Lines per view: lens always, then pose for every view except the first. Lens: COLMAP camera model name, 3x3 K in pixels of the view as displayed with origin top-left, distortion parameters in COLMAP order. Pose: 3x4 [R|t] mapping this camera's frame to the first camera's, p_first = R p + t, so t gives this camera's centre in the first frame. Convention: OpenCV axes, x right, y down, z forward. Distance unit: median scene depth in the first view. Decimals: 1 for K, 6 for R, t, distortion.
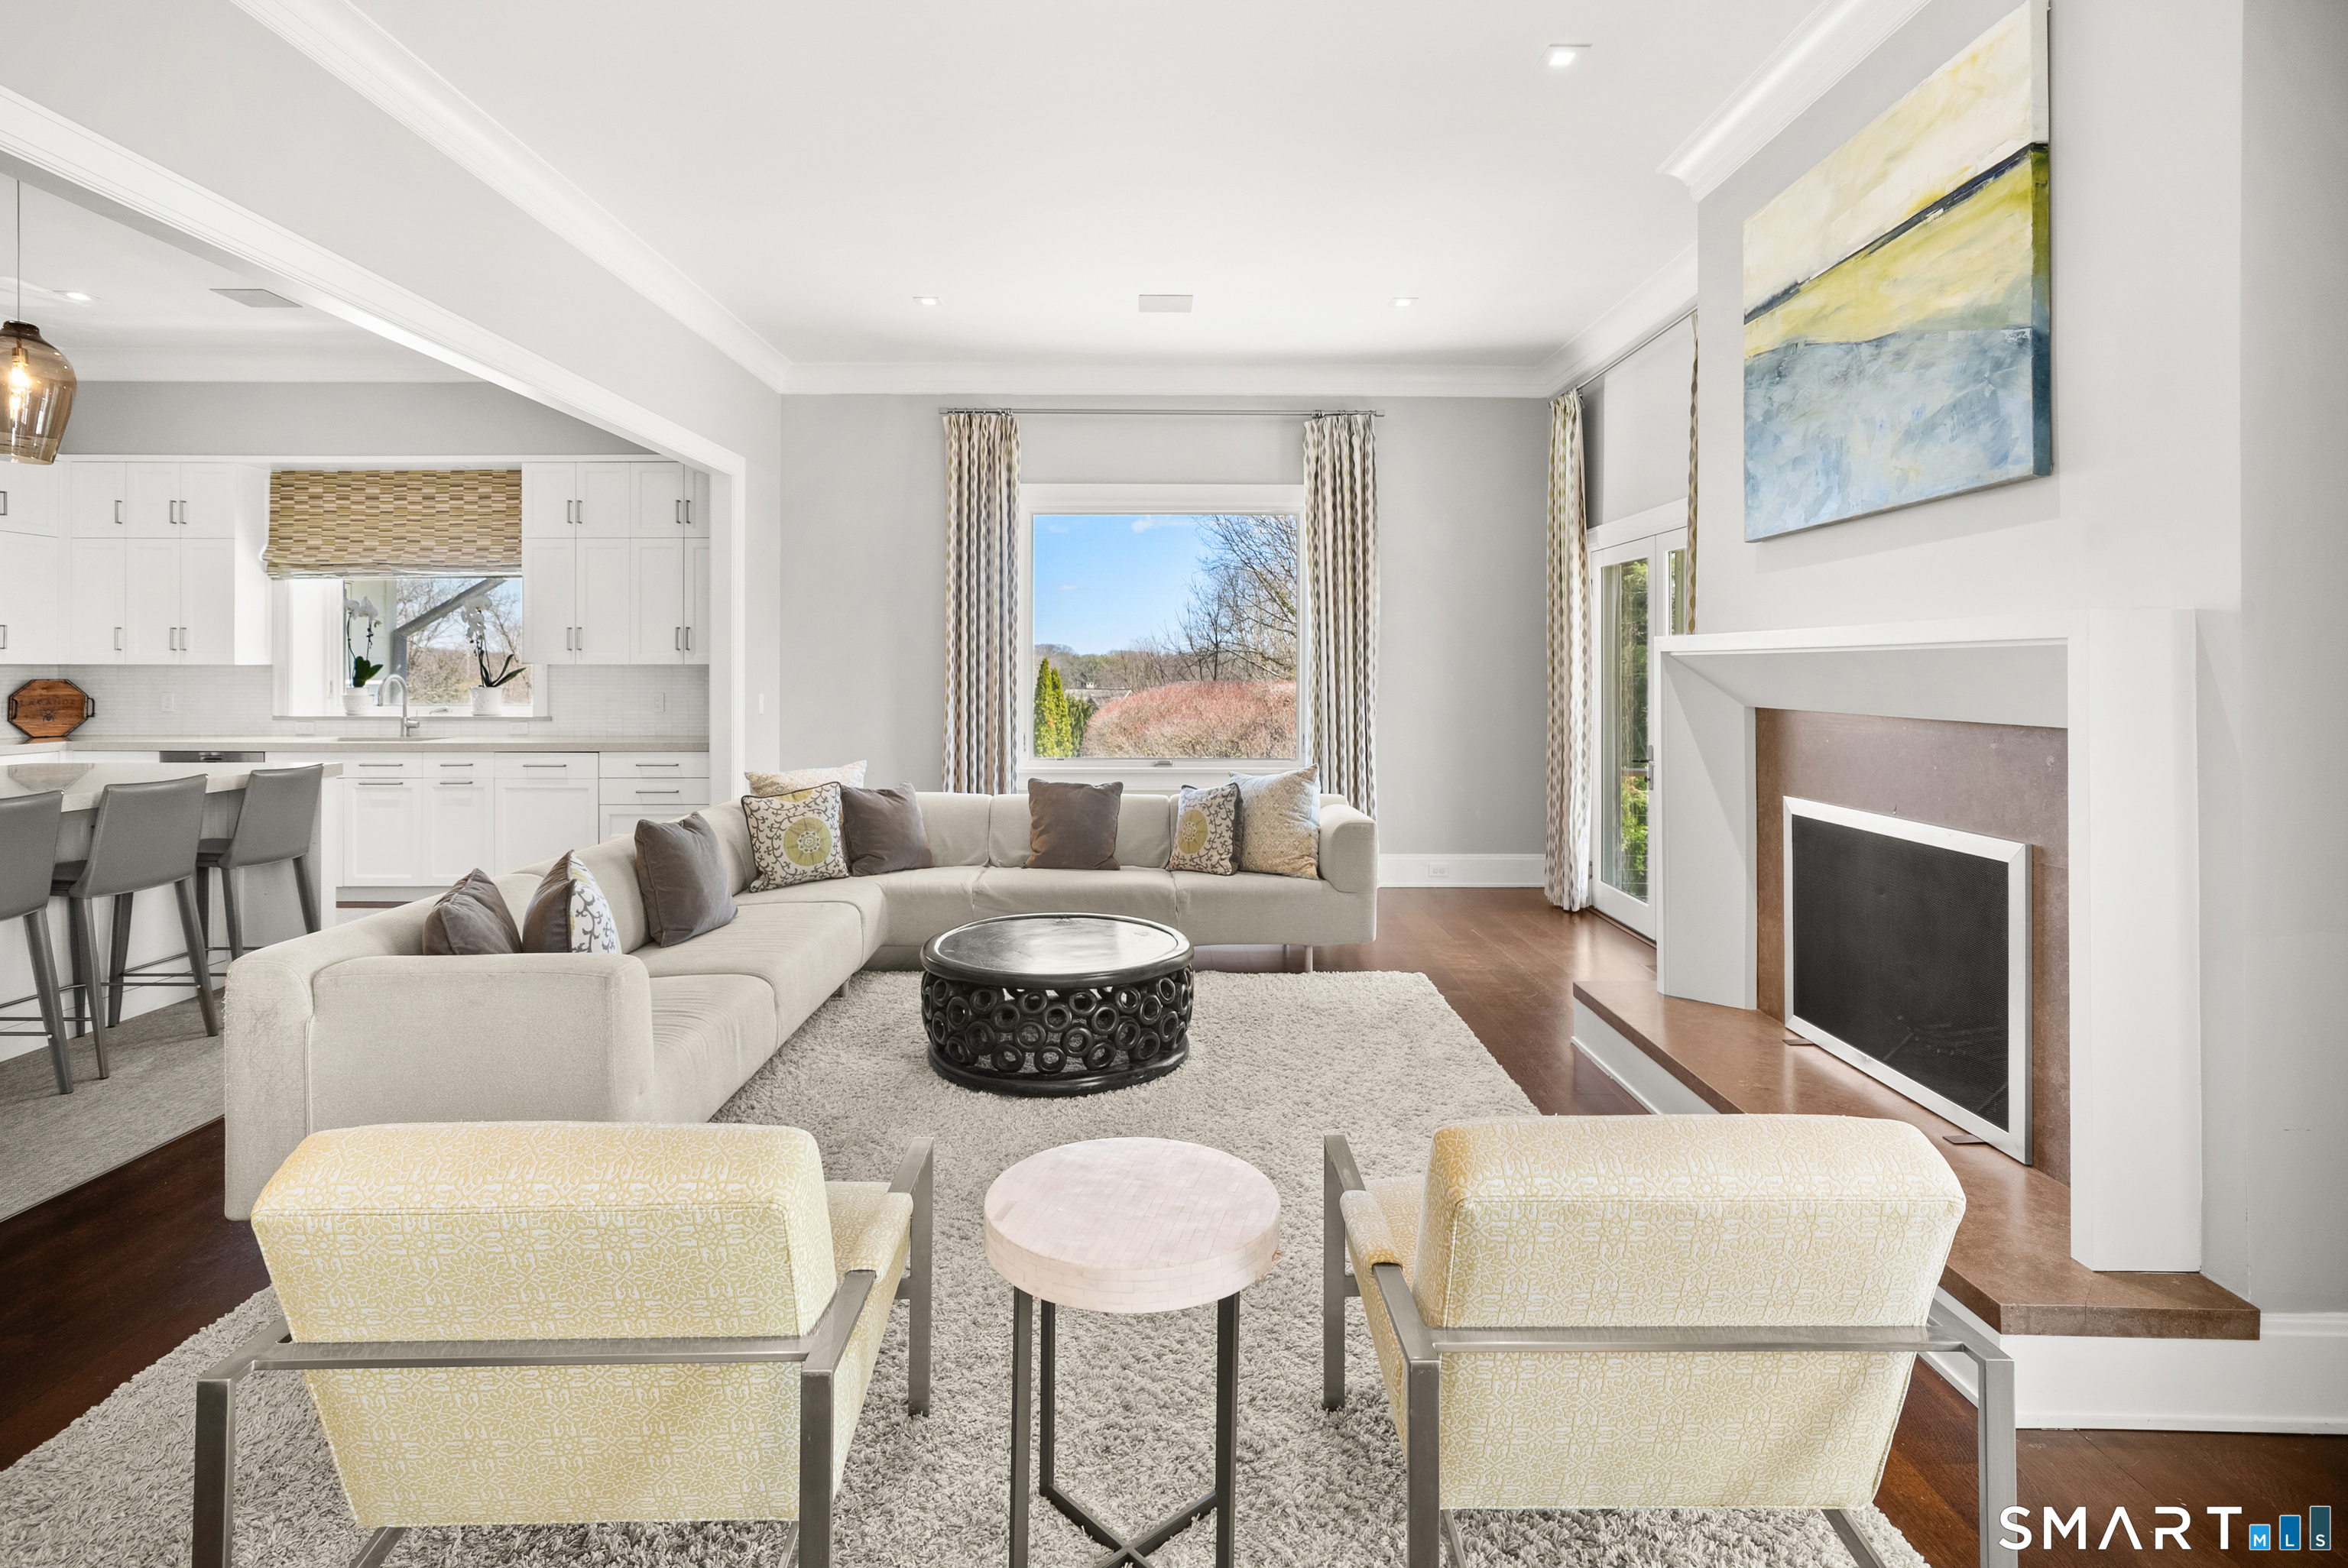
lens RADIAL K [[1171.6, 0, 1168.4], [0, 1171.6, 668.0], [0, 0, 1]] dist [-0.002420, 0.000180]
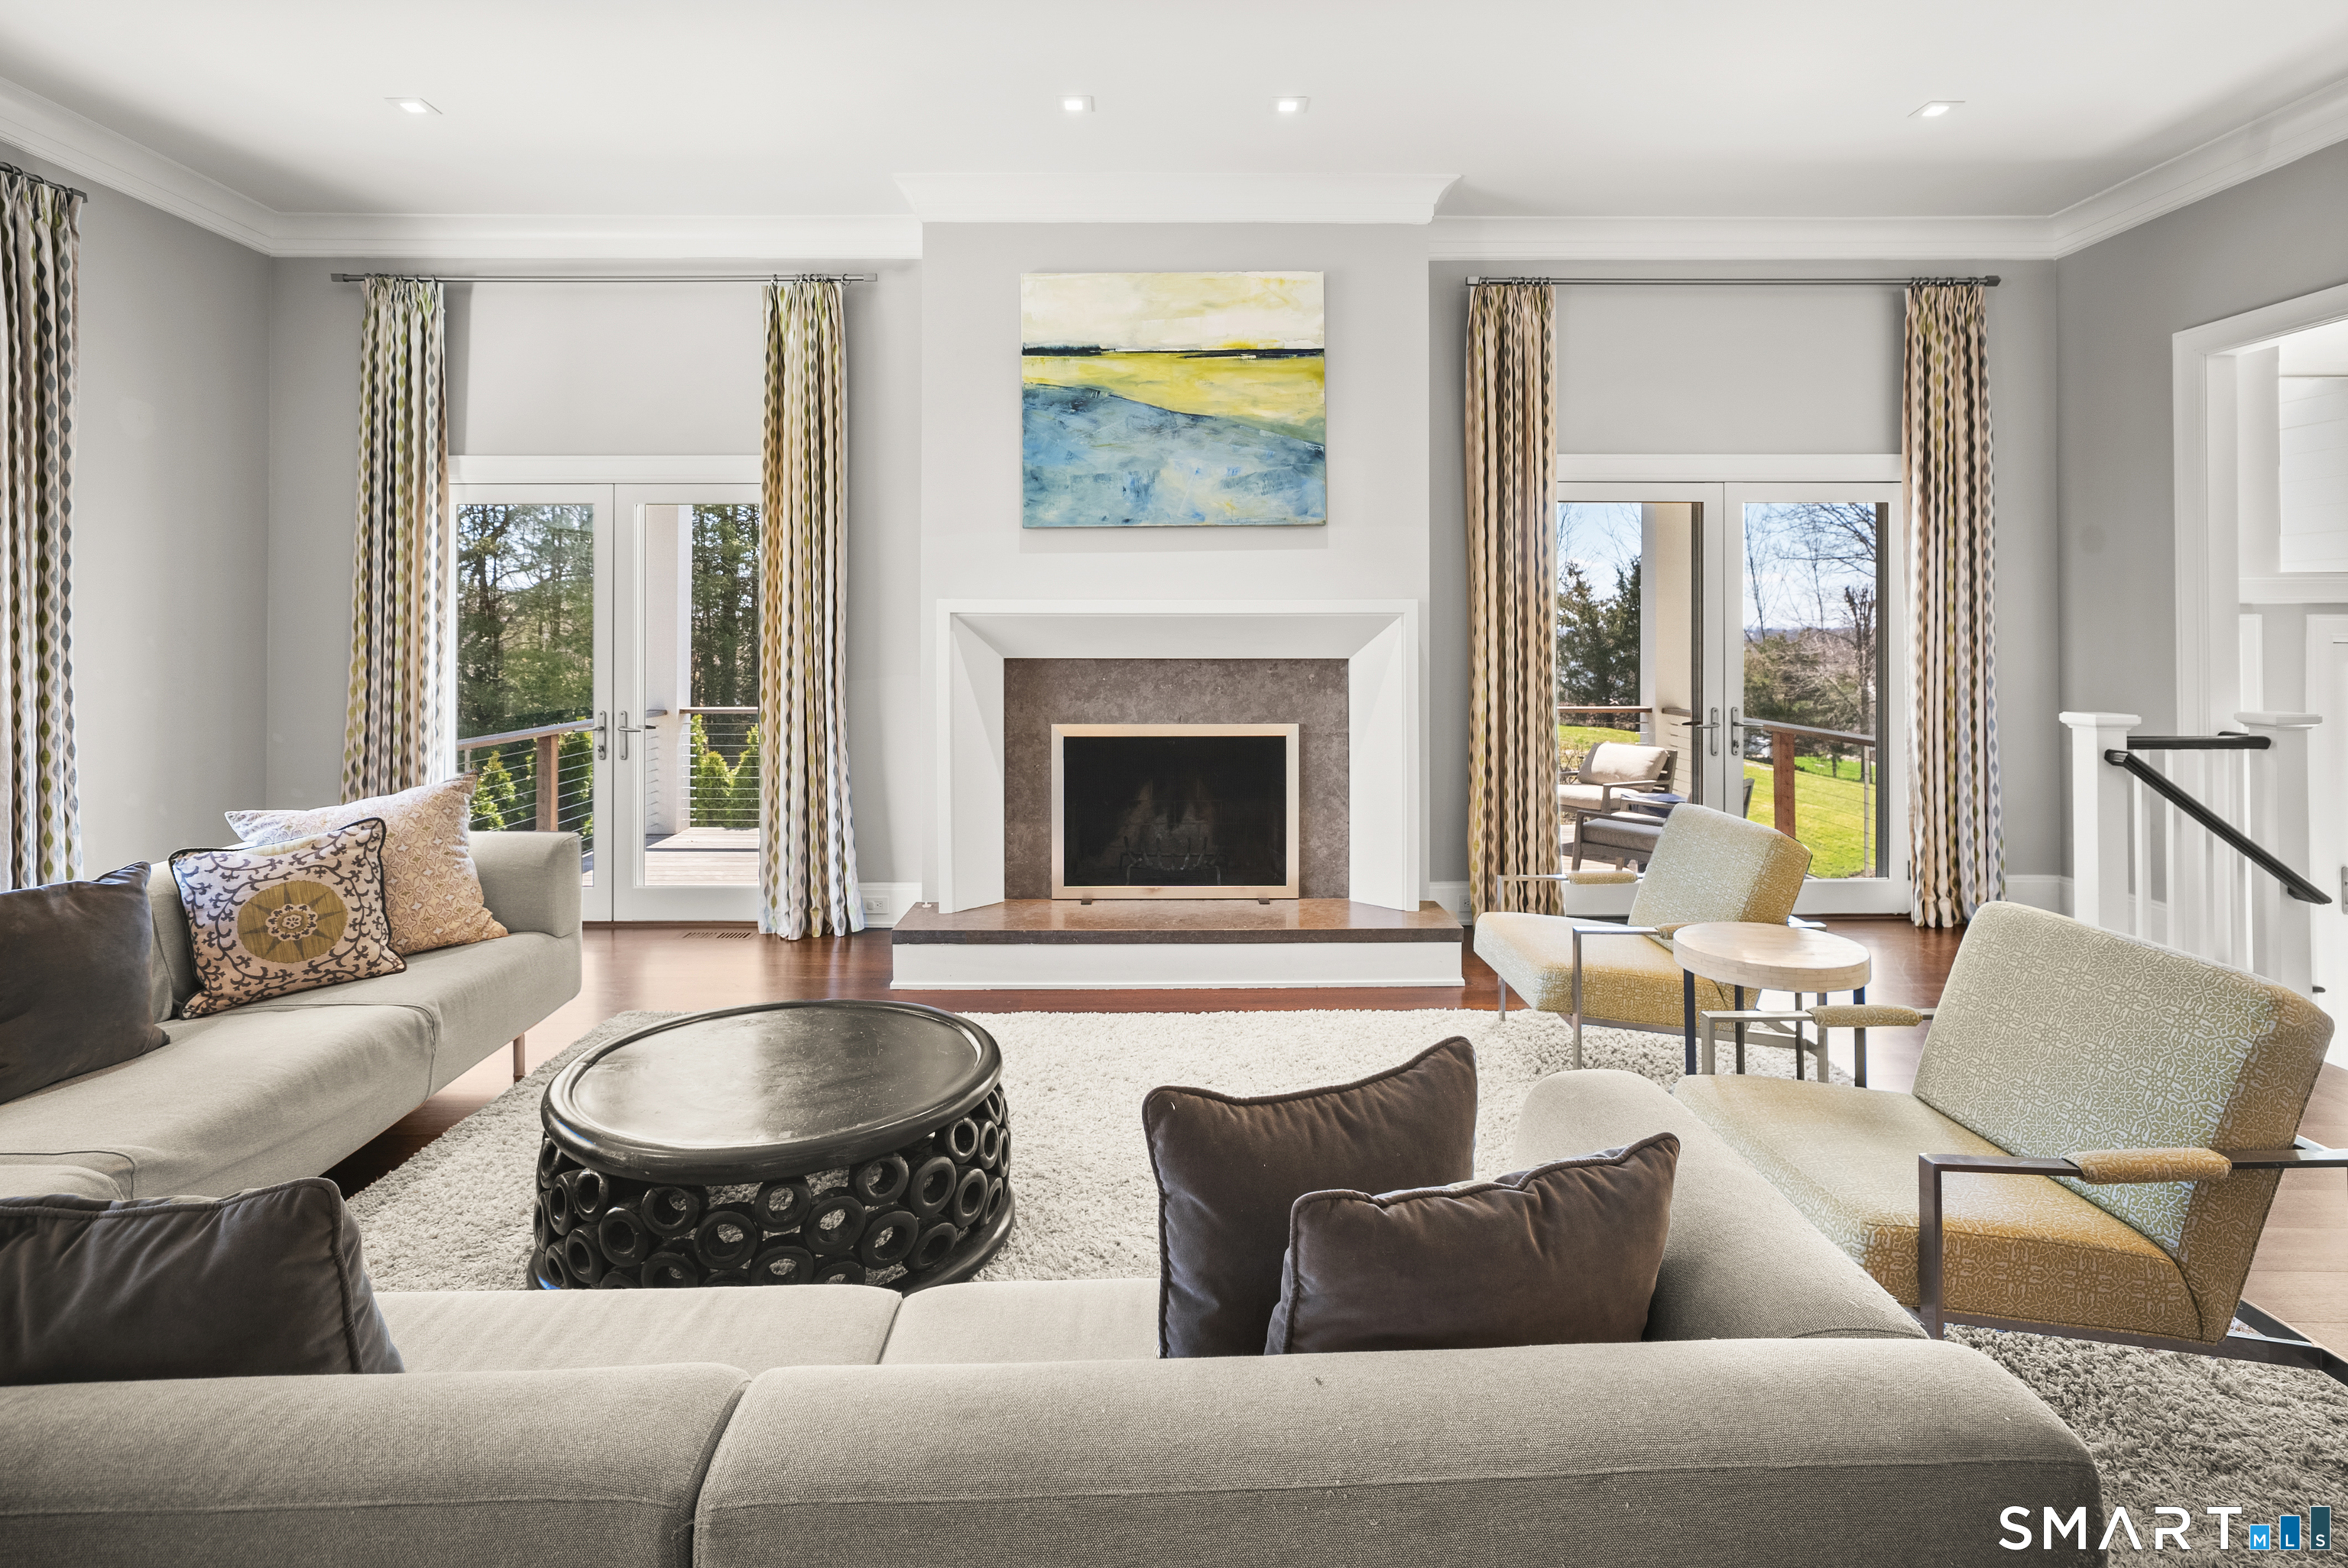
lens RADIAL K [[1155.2, 0, 1165.3], [0, 1155.2, 623.6], [0, 0, 1]] dist [-0.018107, 0.011621]
pose [[-0.001769, 0.006328, 0.999978, -0.785972], [-0.000693, 0.999980, -0.006329, 0.004026], [-0.999998, -0.000704, -0.001764, 0.886692]]
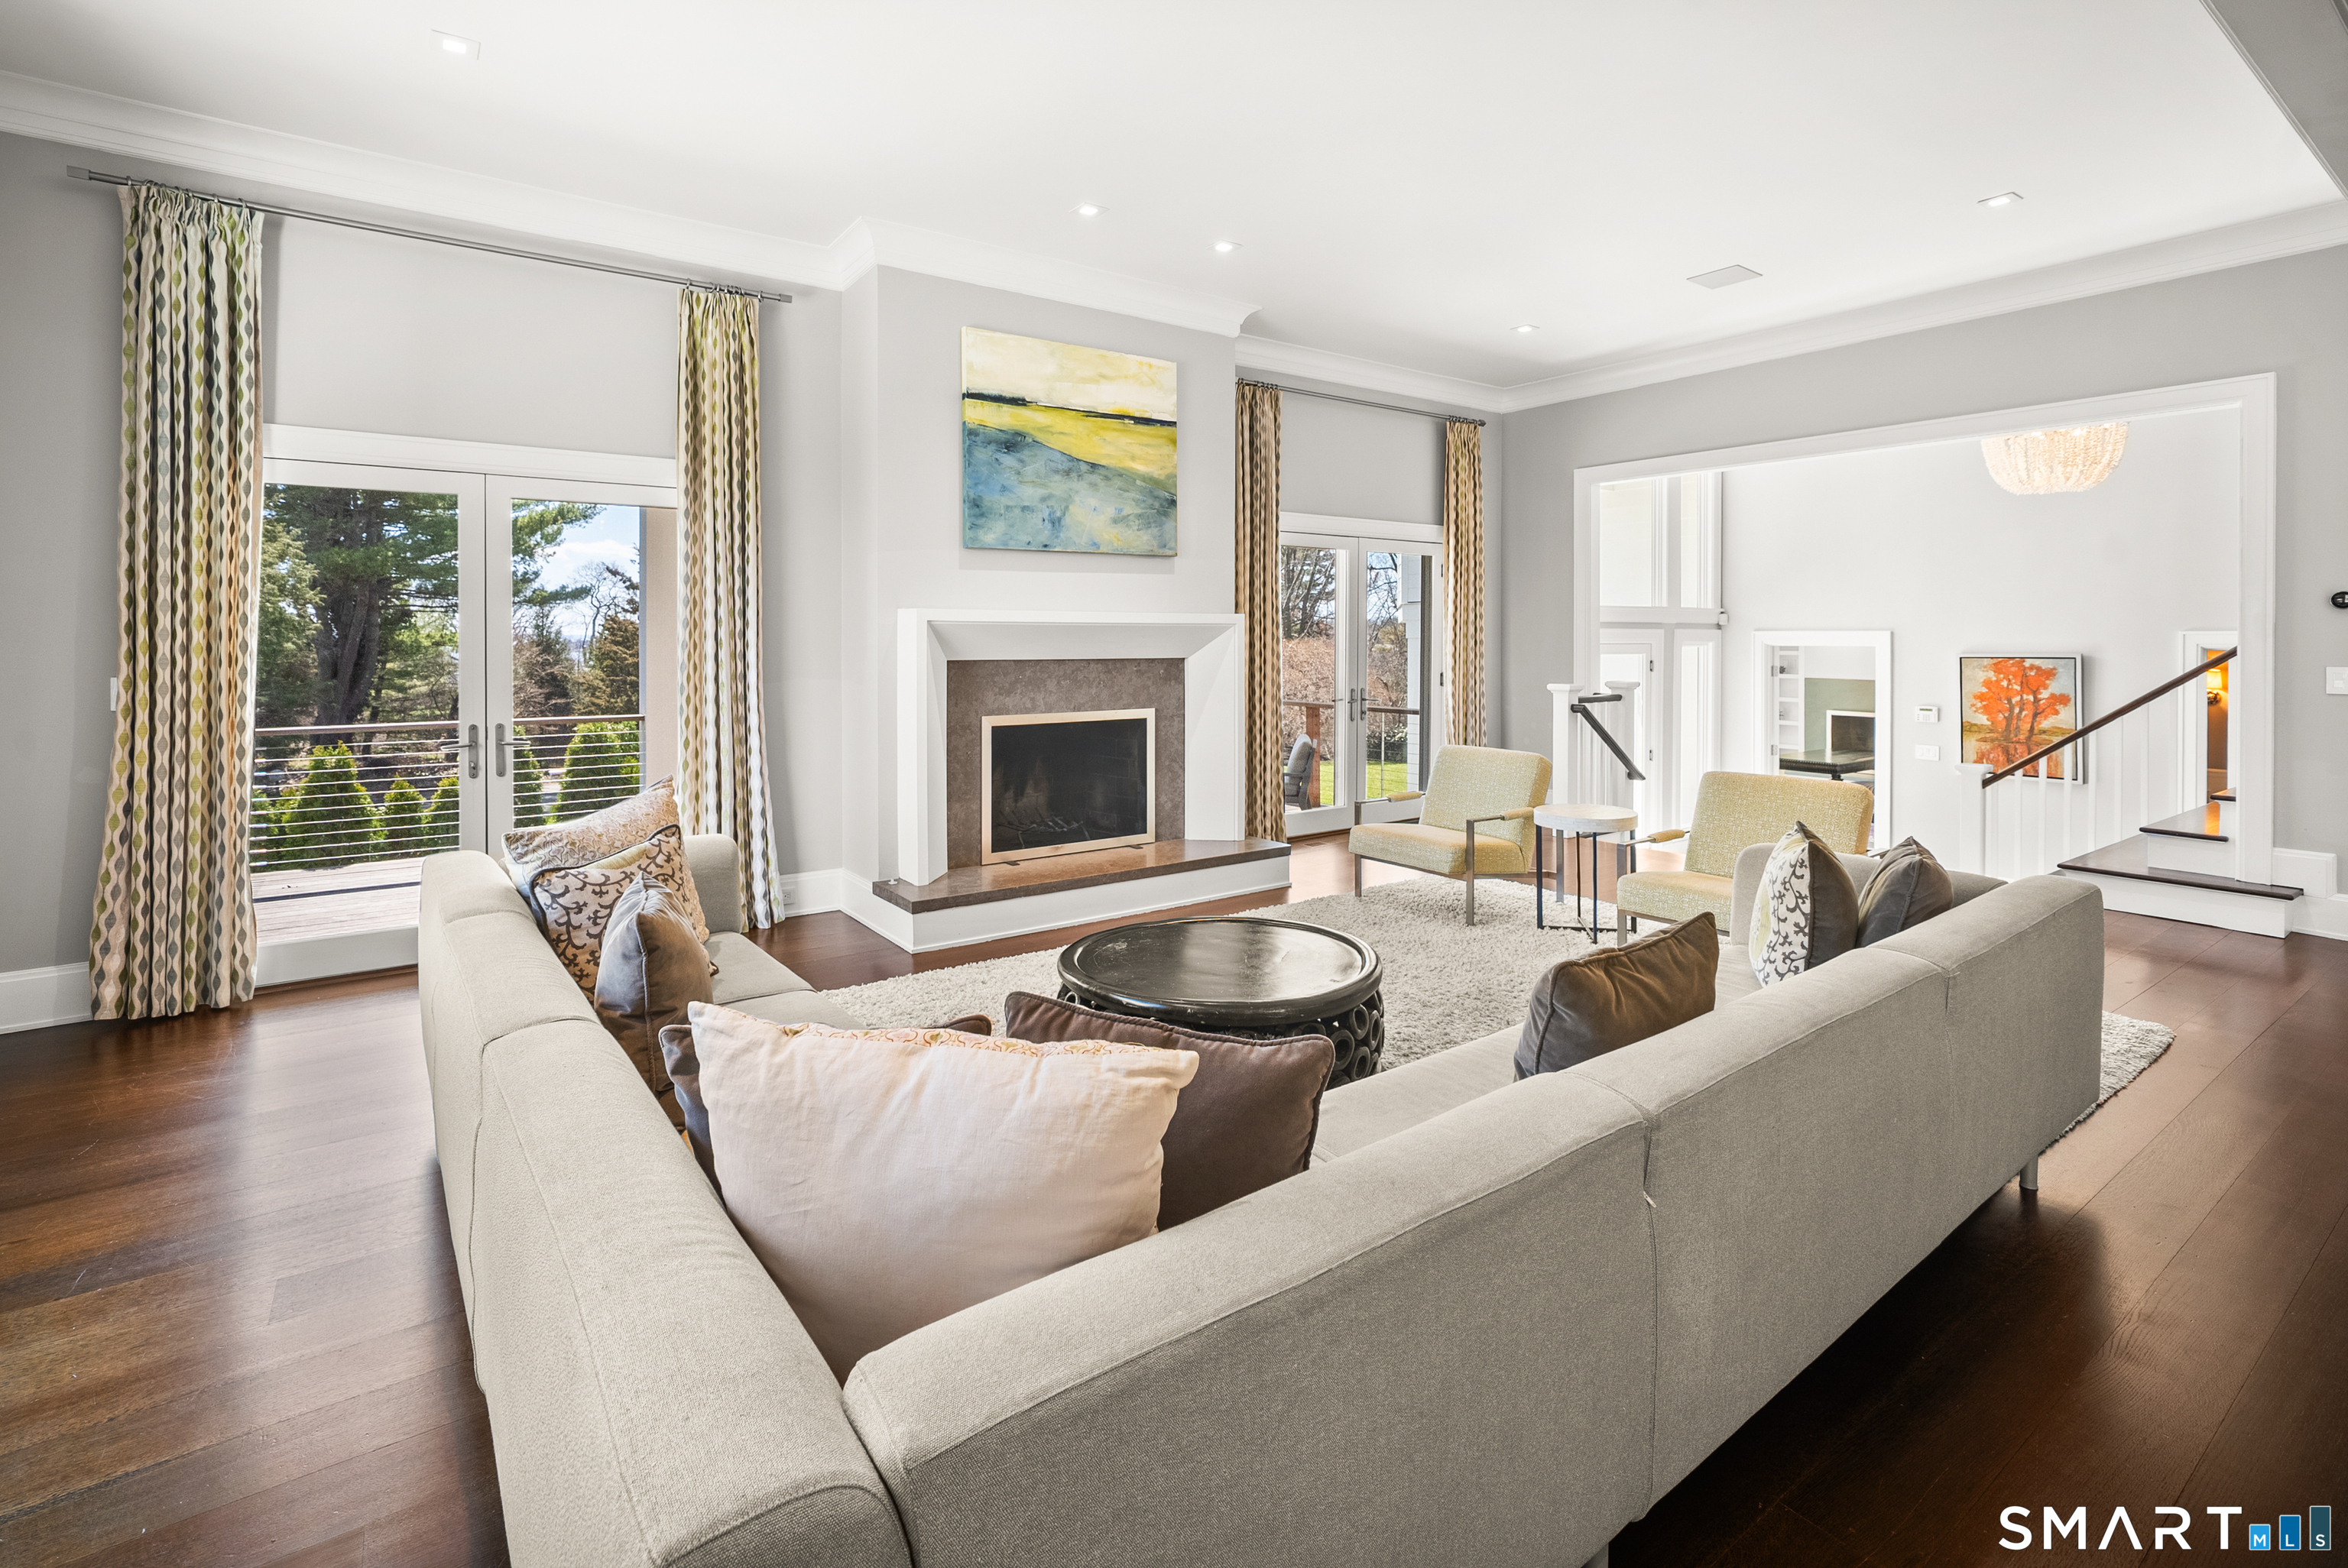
lens RADIAL K [[1086.1, 0, 1168.5], [0, 1086.1, 640.2], [0, 0, 1]] dist [-0.035863, 0.025789]
pose [[-0.576595, -0.004690, 0.817016, -0.793680], [-0.002500, 0.999989, 0.003977, 0.002595], [-0.817026, 0.000251, -0.576601, 1.645294]]
